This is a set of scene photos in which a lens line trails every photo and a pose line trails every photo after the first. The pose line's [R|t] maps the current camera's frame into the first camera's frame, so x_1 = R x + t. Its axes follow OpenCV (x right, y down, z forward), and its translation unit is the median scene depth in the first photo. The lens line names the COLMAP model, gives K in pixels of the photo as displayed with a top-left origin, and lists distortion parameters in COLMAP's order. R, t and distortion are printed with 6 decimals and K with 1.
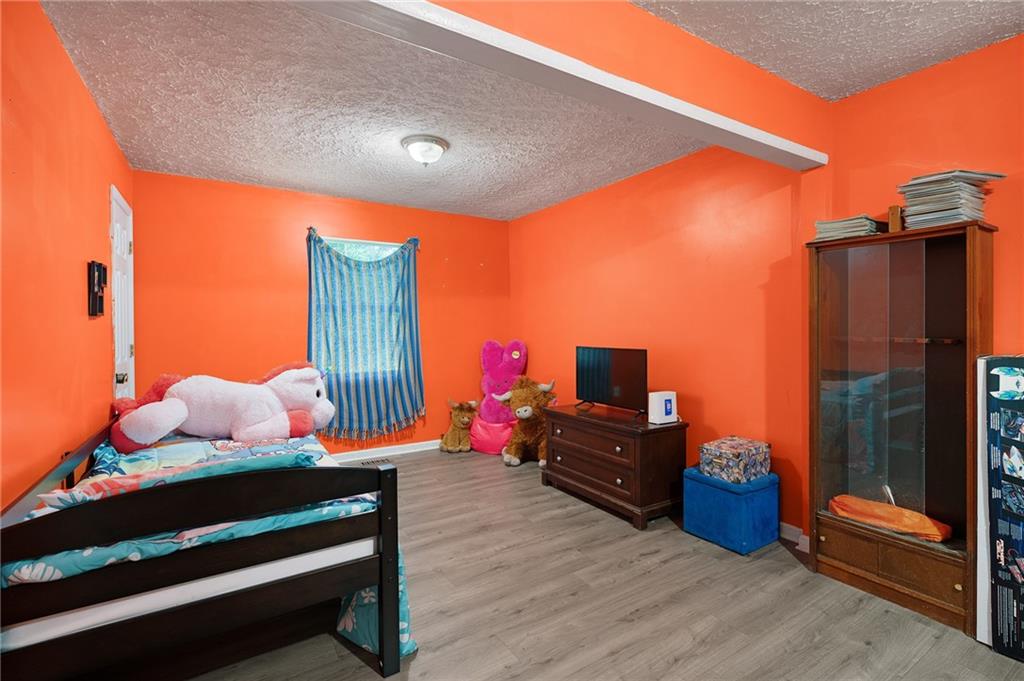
lens RADIAL K [[460.8, 0, 515.8], [0, 460.8, 332.9], [0, 0, 1]] dist [-0.023023, 0.000205]
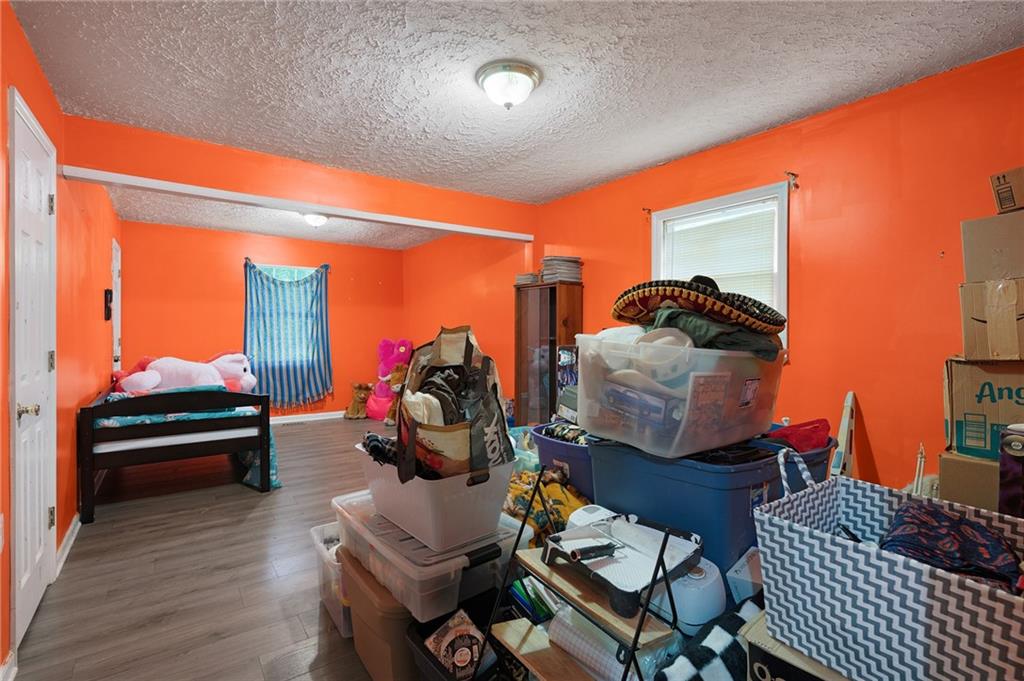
lens RADIAL K [[460.8, 0, 515.8], [0, 460.8, 332.9], [0, 0, 1]] dist [-0.023023, 0.000205]
pose [[0.997321, 0.011075, 0.072305, 0.269707], [-0.010690, 0.999927, -0.005704, 0.002584], [-0.072363, 0.004916, 0.997366, -0.448639]]
